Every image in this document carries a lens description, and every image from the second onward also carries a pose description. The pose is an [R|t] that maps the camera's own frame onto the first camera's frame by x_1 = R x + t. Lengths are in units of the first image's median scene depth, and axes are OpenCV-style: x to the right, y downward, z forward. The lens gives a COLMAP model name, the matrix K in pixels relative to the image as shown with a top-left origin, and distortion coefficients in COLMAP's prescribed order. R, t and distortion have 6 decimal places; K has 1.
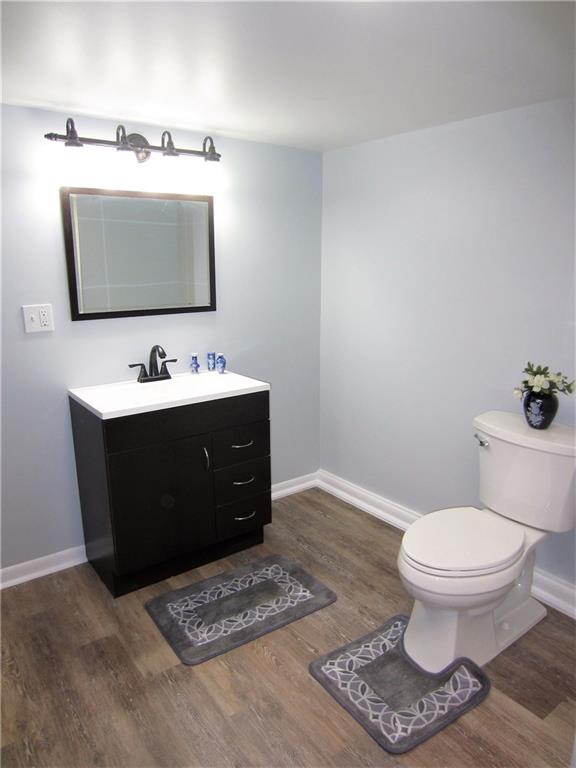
lens RADIAL K [[544.3, 0, 287.1], [0, 544.3, 378.2], [0, 0, 1]] dist [-0.029735, 0.007161]
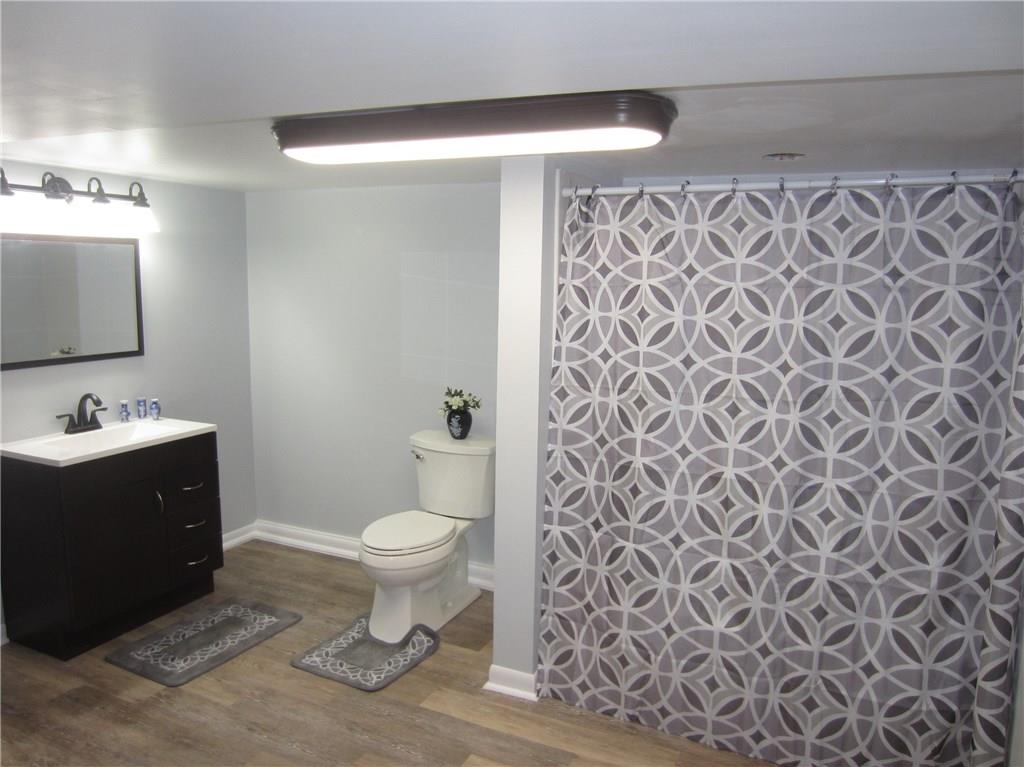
lens RADIAL K [[725.8, 0, 514.2], [0, 725.8, 389.0], [0, 0, 1]] dist [-0.029735, 0.007161]
pose [[0.883744, -0.056163, 0.464587, -0.191938], [0.085317, 0.995470, -0.041951, 0.056335], [-0.460127, 0.076711, 0.884533, -0.537512]]
